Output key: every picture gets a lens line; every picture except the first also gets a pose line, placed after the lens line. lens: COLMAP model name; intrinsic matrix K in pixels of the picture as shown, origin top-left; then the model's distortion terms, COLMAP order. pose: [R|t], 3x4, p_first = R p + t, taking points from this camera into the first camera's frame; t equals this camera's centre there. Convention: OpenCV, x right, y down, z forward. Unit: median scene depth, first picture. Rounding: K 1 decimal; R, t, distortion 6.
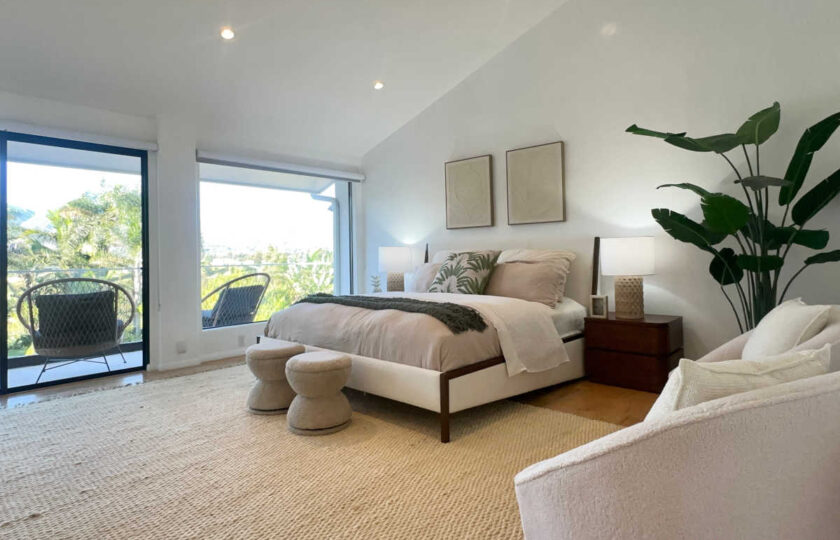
lens RADIAL K [[472.6, 0, 419.8], [0, 472.6, 246.6], [0, 0, 1]] dist [-0.002916, -0.000708]
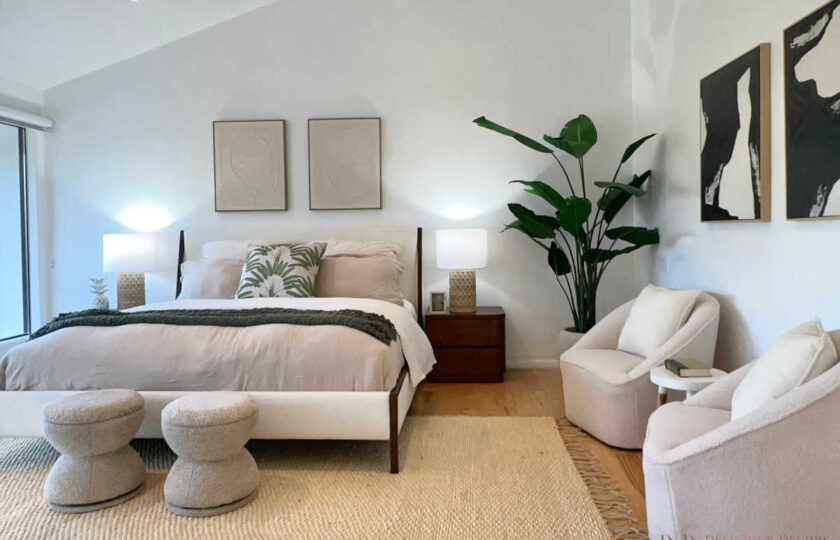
lens RADIAL K [[593.8, 0, 418.2], [0, 593.8, 248.6], [0, 0, 1]] dist [0.003246, 0.001358]
pose [[0.772429, -0.007503, 0.635056, -0.370275], [-0.014219, 0.999475, 0.029104, -0.013466], [-0.634942, -0.031511, 0.771917, 0.099123]]
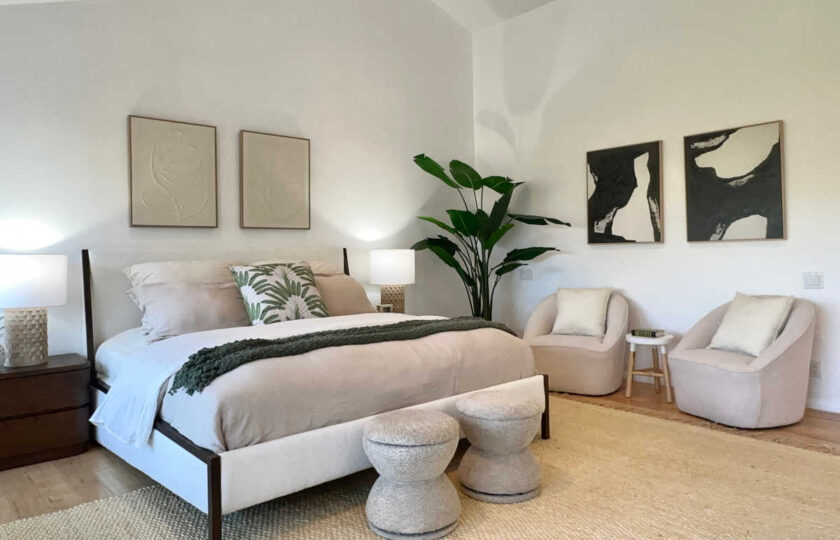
lens RADIAL K [[583.7, 0, 420.1], [0, 583.7, 249.4], [0, 0, 1]] dist [-0.002497, -0.000741]
pose [[0.106684, 0.025982, 0.993954, -0.813610], [-0.003327, 0.999662, -0.025774, 0.012689], [-0.994287, -0.000557, 0.106734, 0.715887]]
